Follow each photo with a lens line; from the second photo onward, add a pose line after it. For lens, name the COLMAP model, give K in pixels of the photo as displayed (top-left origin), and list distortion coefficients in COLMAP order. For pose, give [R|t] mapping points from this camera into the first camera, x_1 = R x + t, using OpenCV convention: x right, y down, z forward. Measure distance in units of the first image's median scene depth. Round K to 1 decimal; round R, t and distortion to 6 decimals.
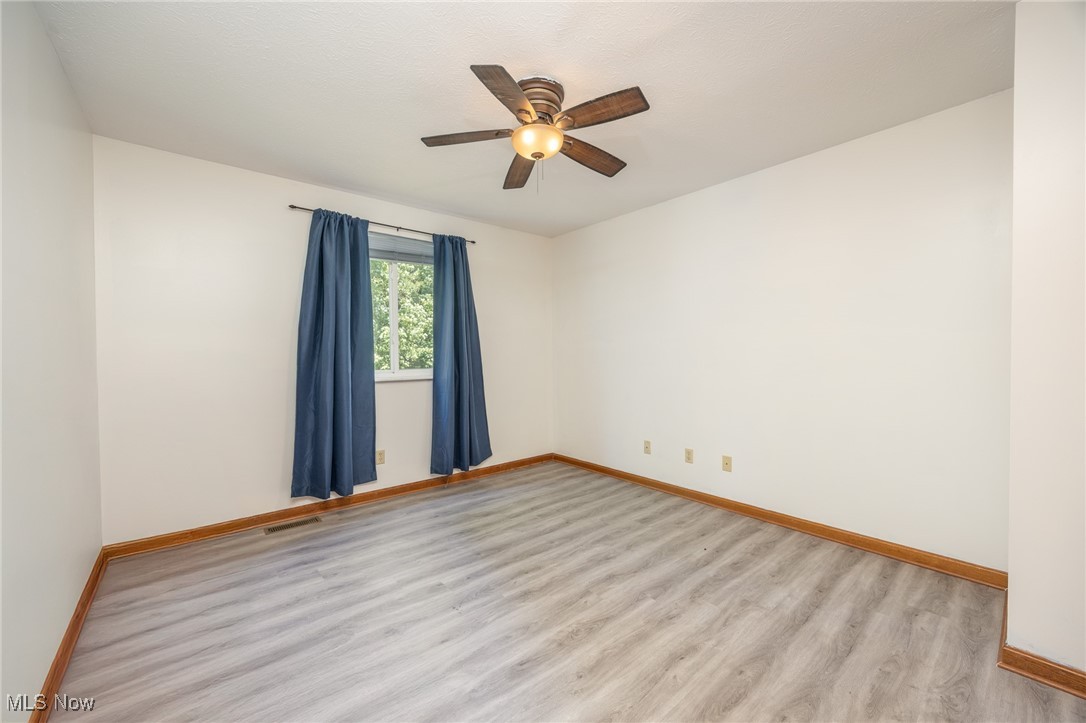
lens RADIAL K [[418.6, 0, 544.0], [0, 418.6, 358.2], [0, 0, 1]] dist [-0.004332, 0.000125]
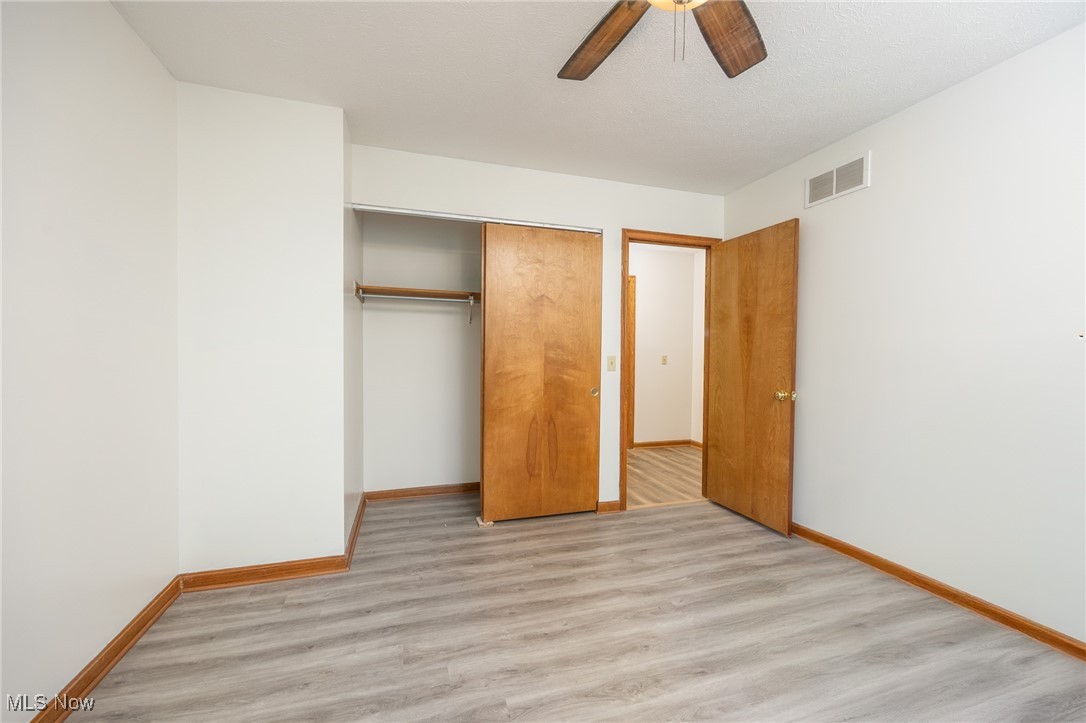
lens RADIAL K [[418.6, 0, 543.8], [0, 418.6, 363.6], [0, 0, 1]] dist [-0.004332, 0.000125]
pose [[-0.922081, -0.011737, 0.386819, -0.072294], [0.002150, 0.999369, 0.035447, -0.021889], [-0.386991, 0.033516, -0.921474, 1.840196]]
